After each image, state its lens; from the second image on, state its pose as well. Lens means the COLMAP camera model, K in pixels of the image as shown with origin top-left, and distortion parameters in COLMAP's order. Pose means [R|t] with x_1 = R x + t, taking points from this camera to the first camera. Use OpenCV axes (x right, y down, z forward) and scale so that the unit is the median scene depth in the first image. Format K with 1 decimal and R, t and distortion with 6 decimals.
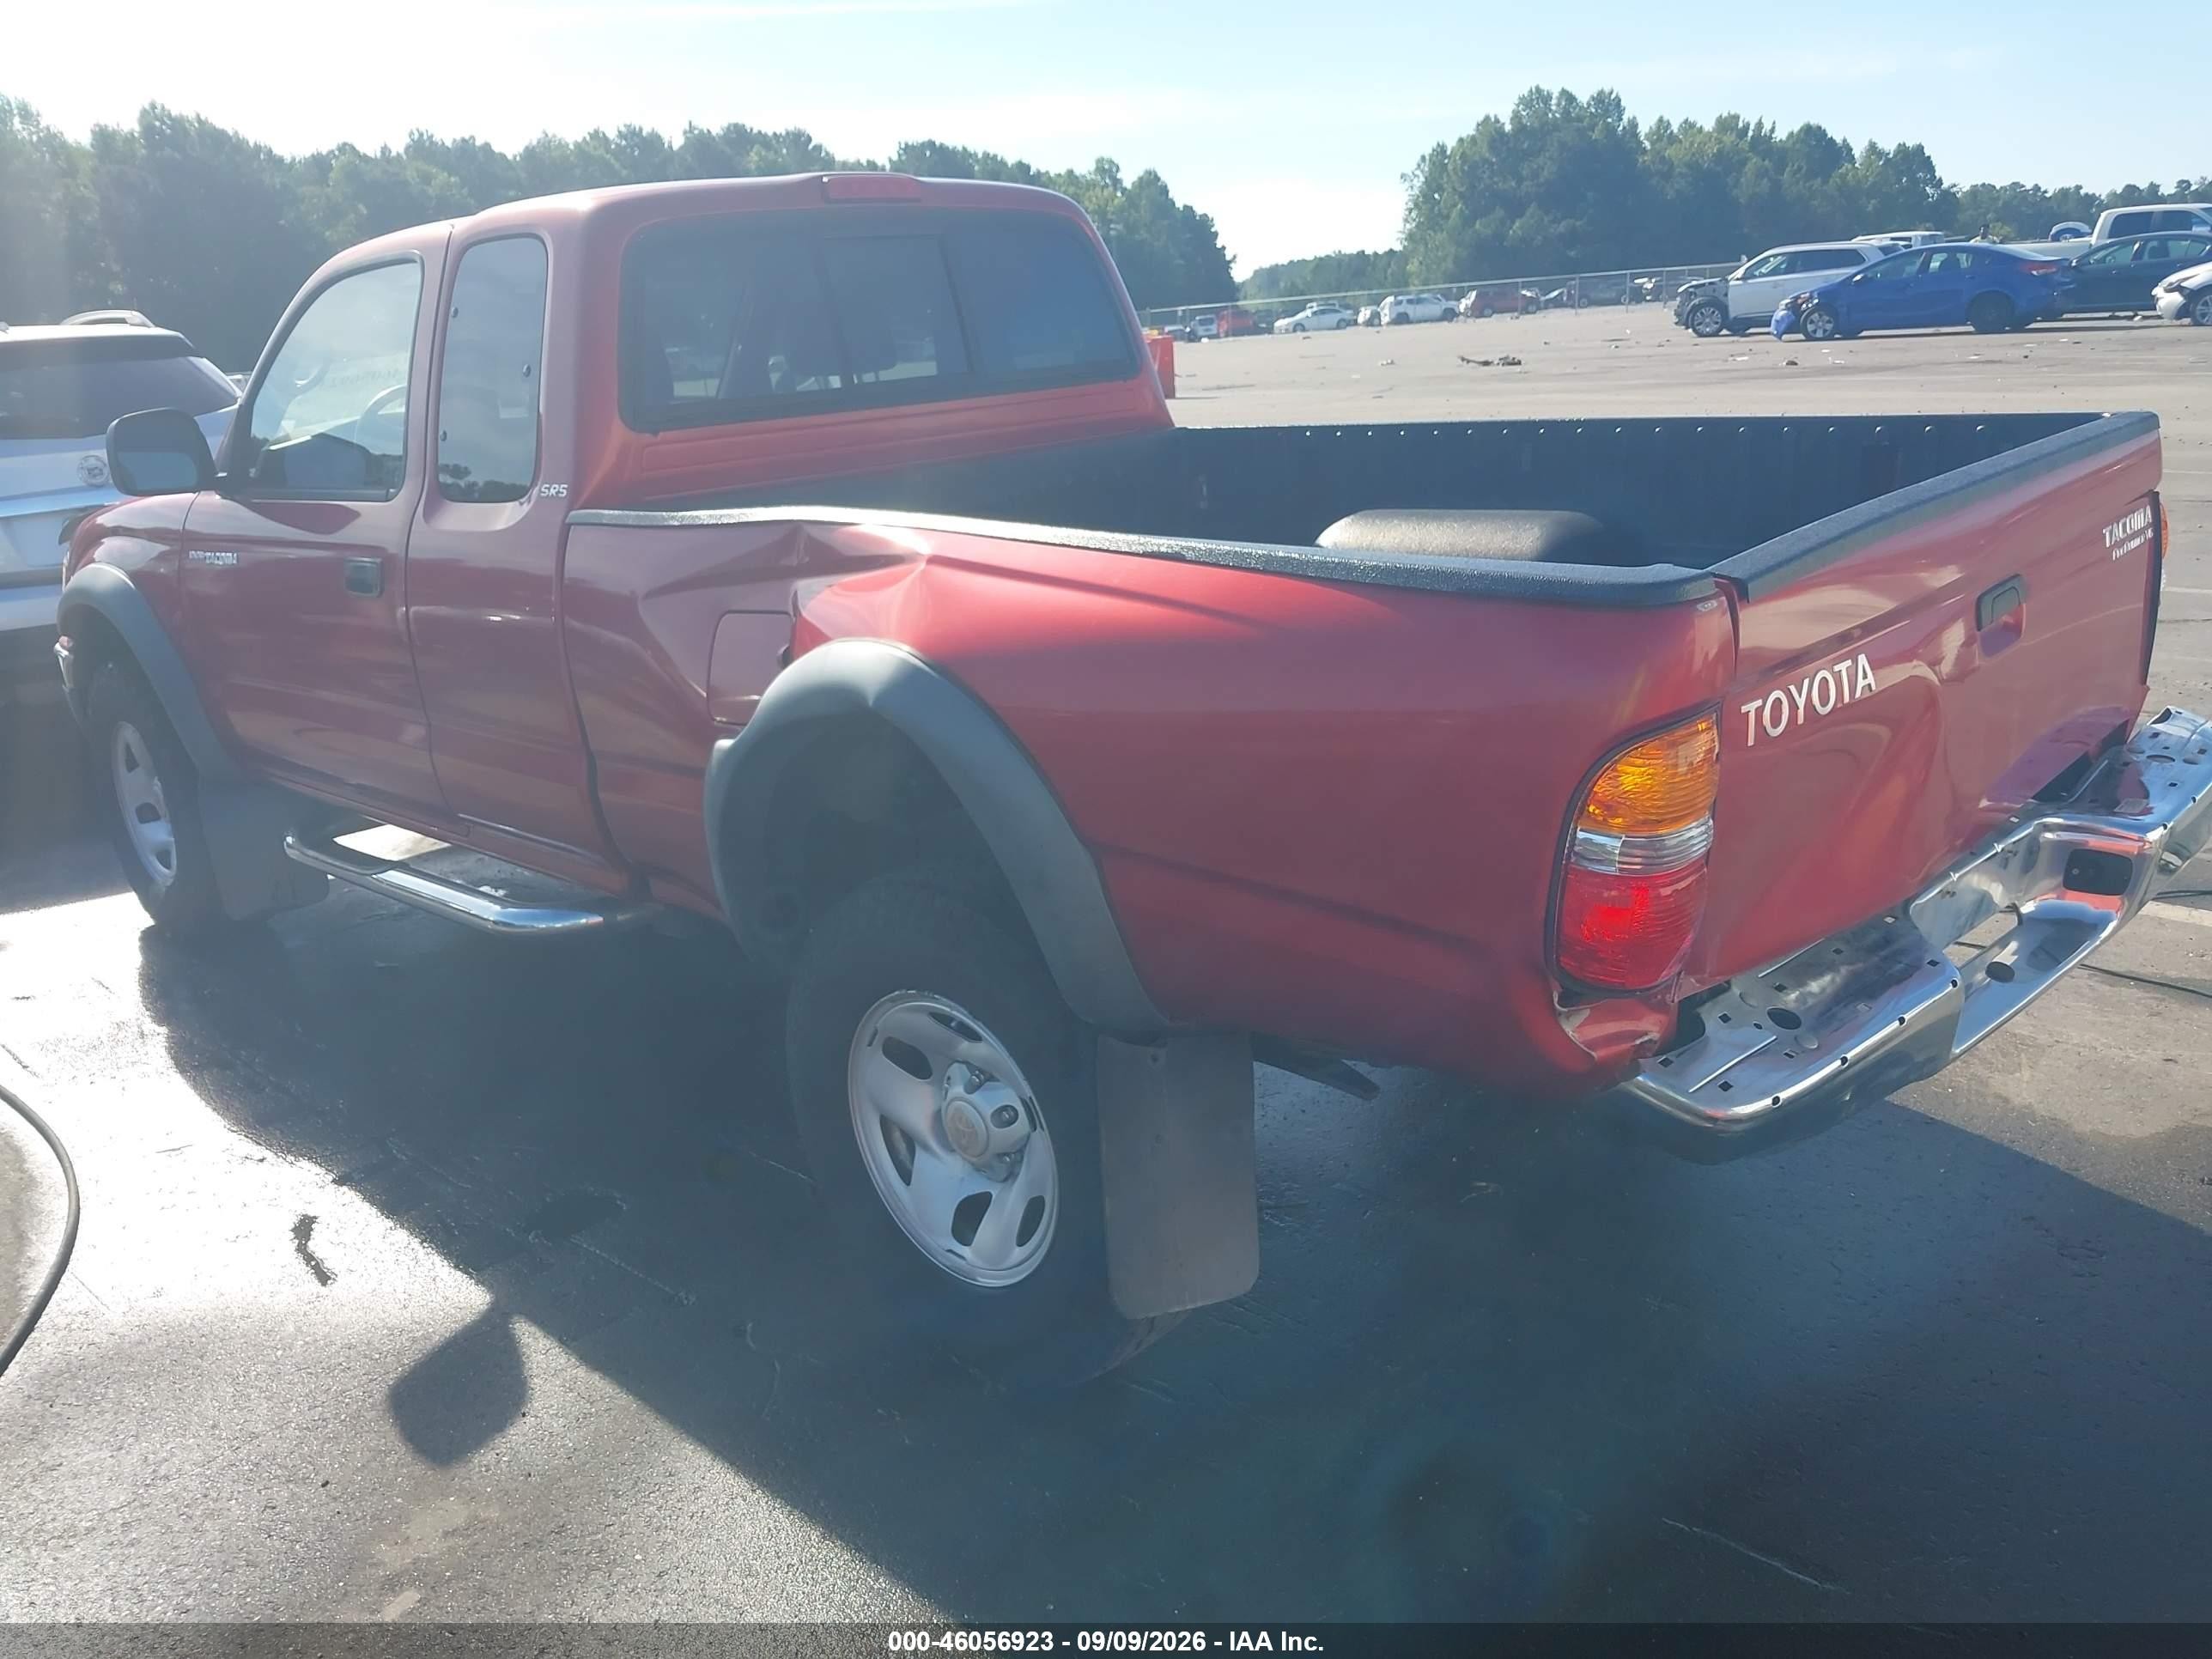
lens RADIAL K [[1804.3, 0, 1106.0], [0, 1804.3, 829.5], [0, 0, 1]] dist [0.006576, -0.009844]
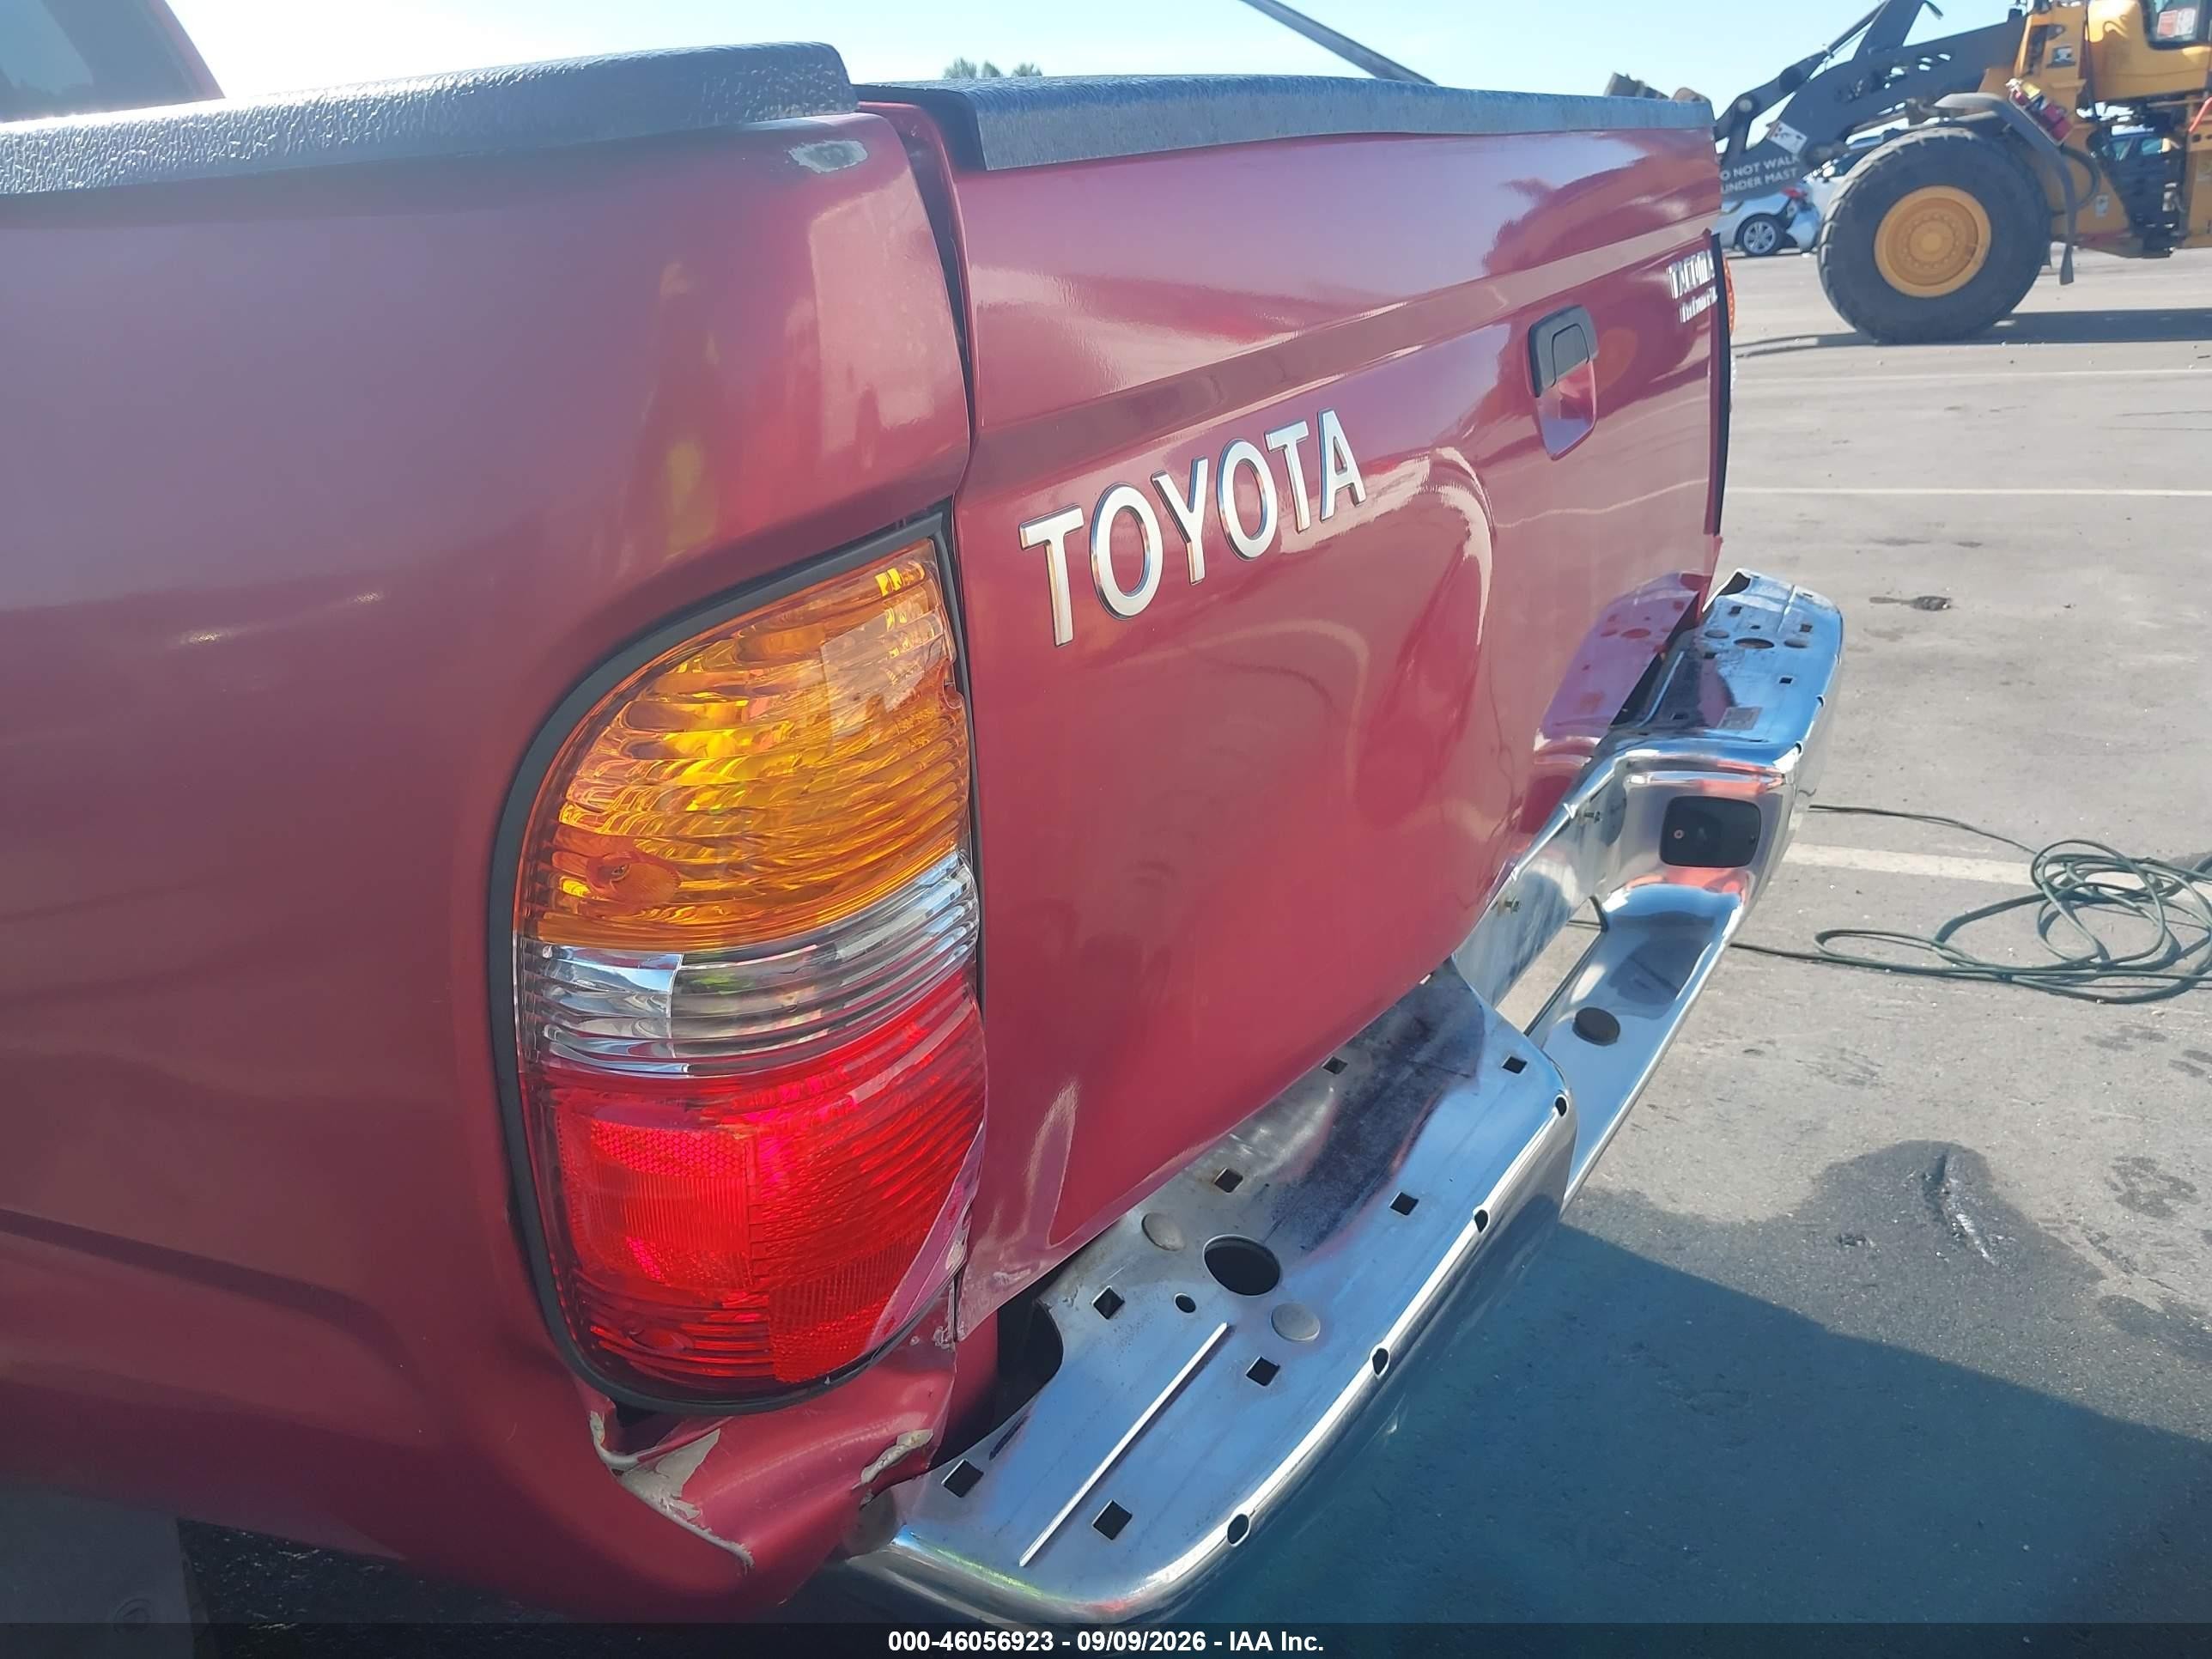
lens RADIAL K [[1772.1, 0, 1138.2], [0, 1772.1, 832.3], [0, 0, 1]] dist [0.003844, 0.000441]
pose [[0.953702, -0.104658, 0.281956, 0.153589], [0.100323, 0.994508, 0.029809, -0.010748], [-0.283528, -0.000143, 0.958964, 0.379051]]
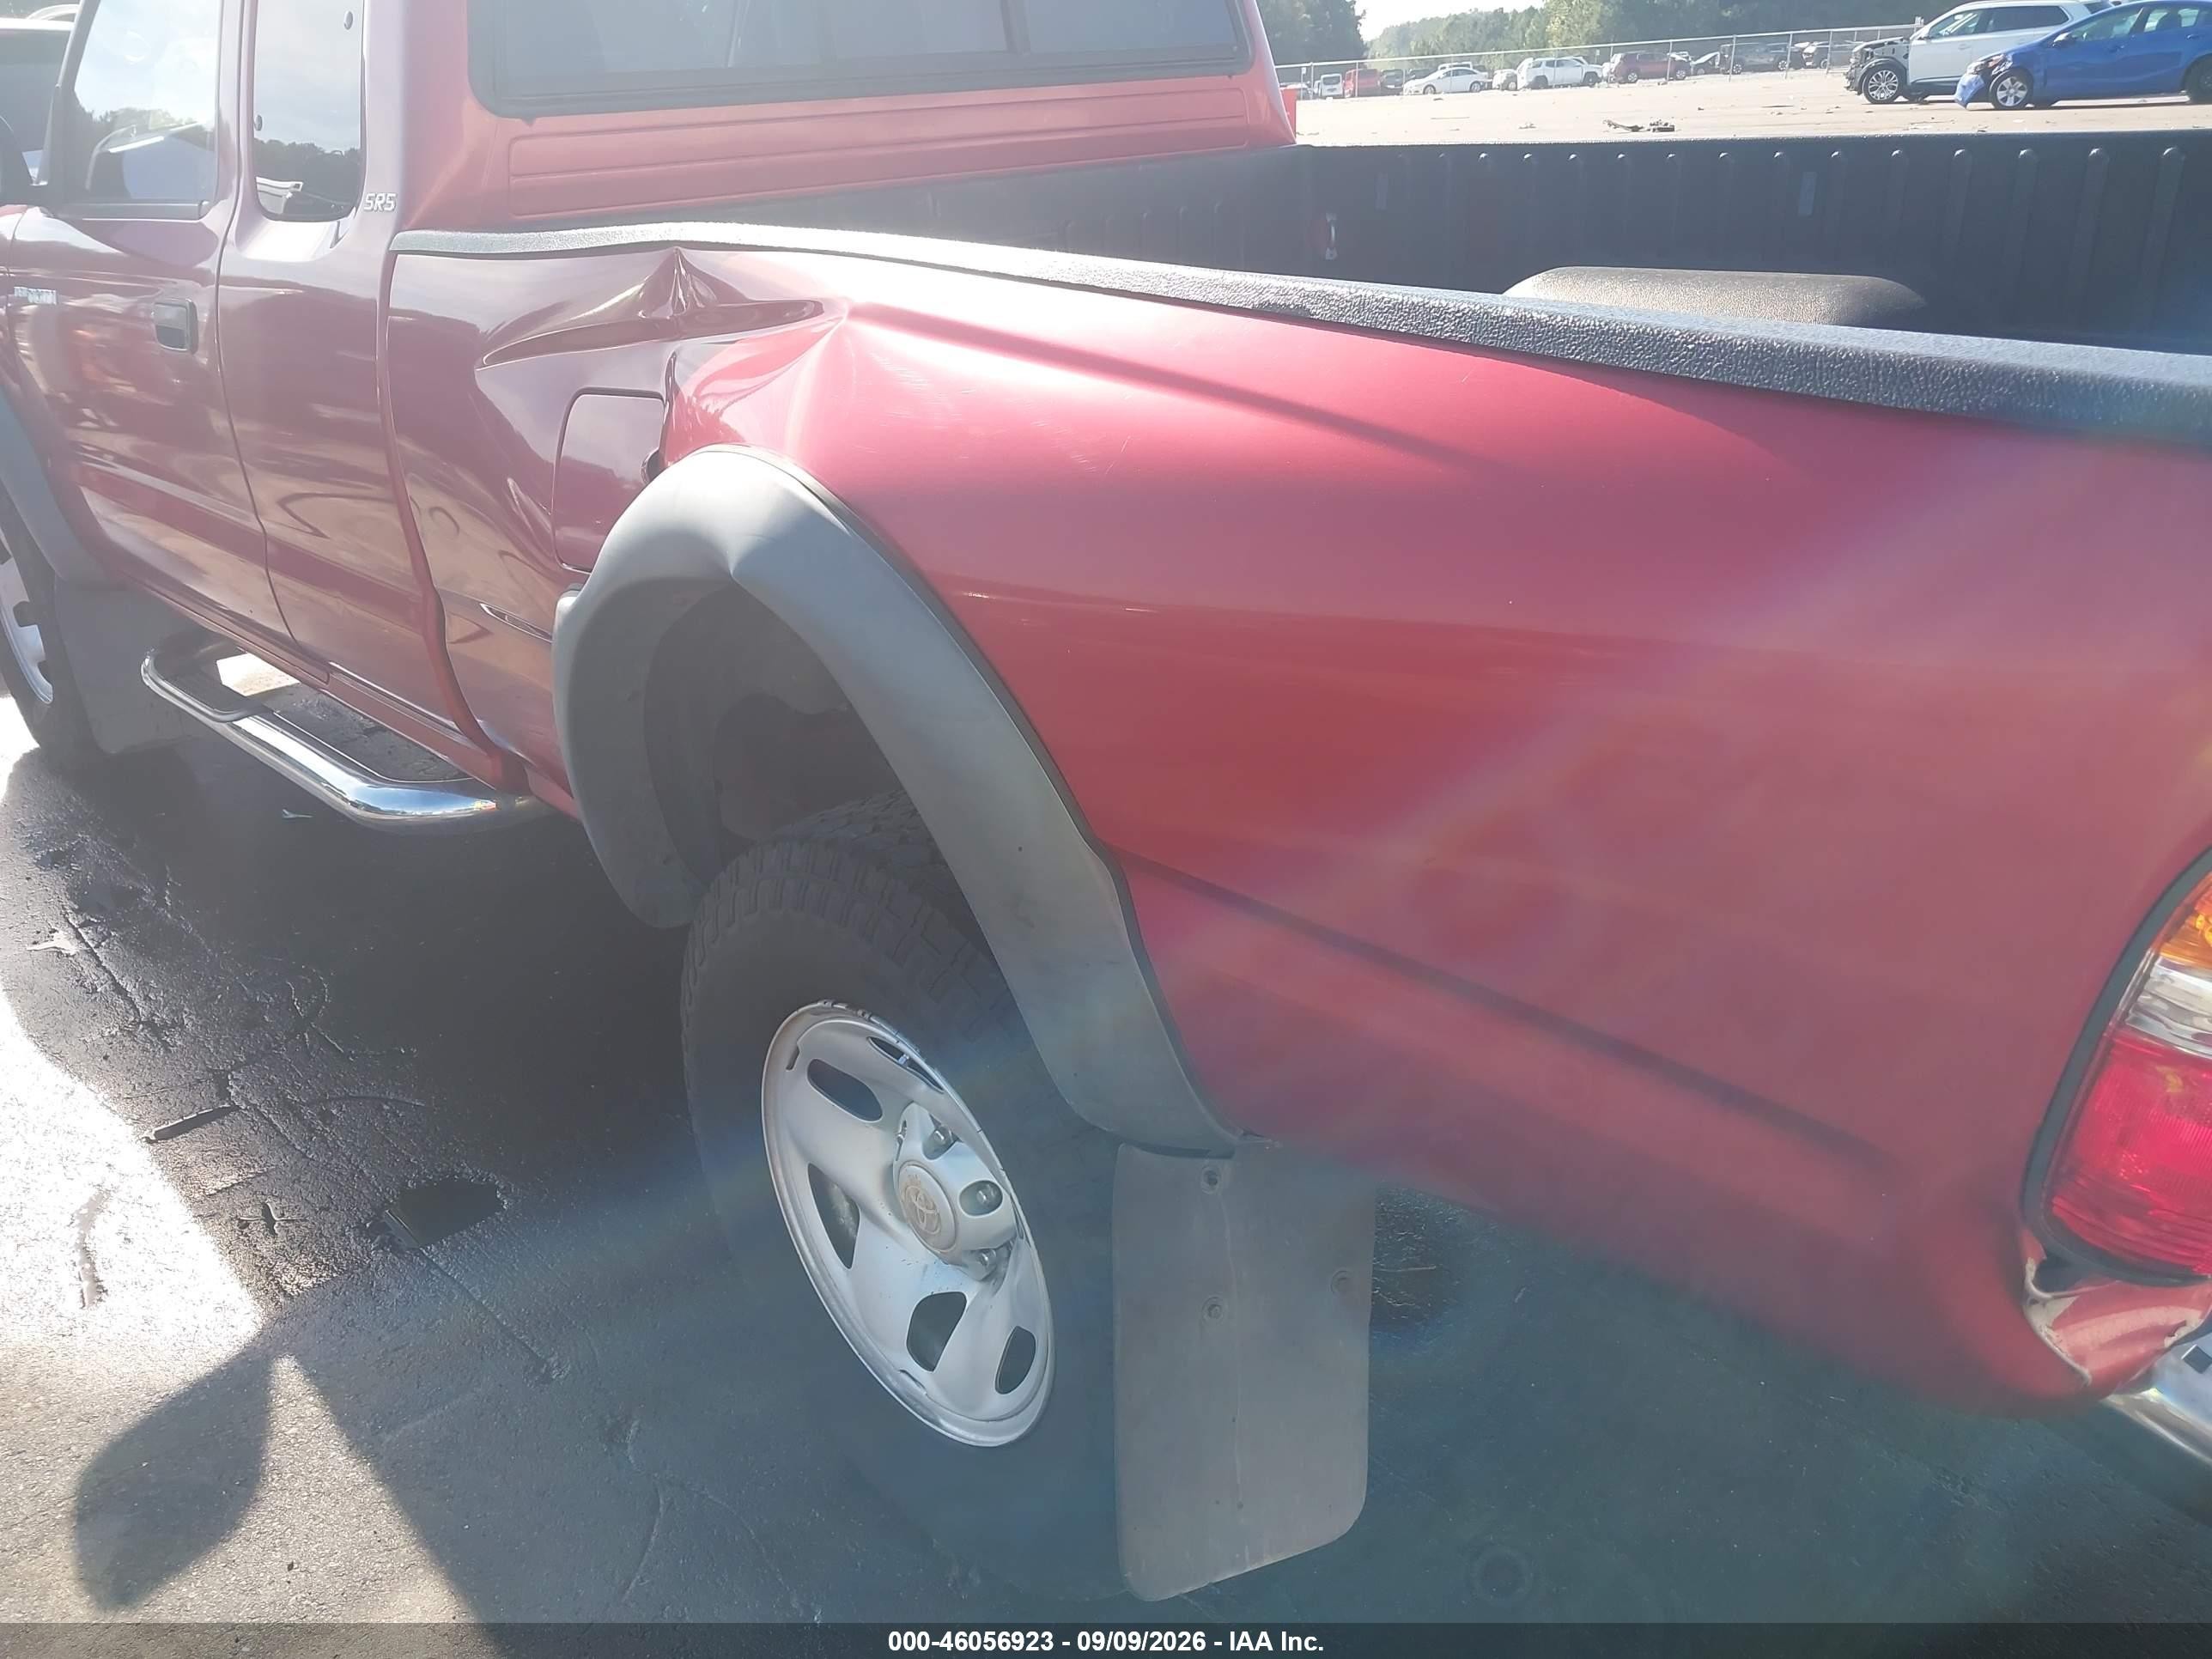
lens RADIAL K [[1772.1, 0, 1138.2], [0, 1772.1, 832.3], [0, 0, 1]] dist [0.003844, 0.000441]
pose [[0.998711, 0.037472, -0.034234, 0.013530], [-0.032939, 0.991670, 0.124519, -0.043325], [0.038615, -0.123231, 0.991626, 0.310917]]
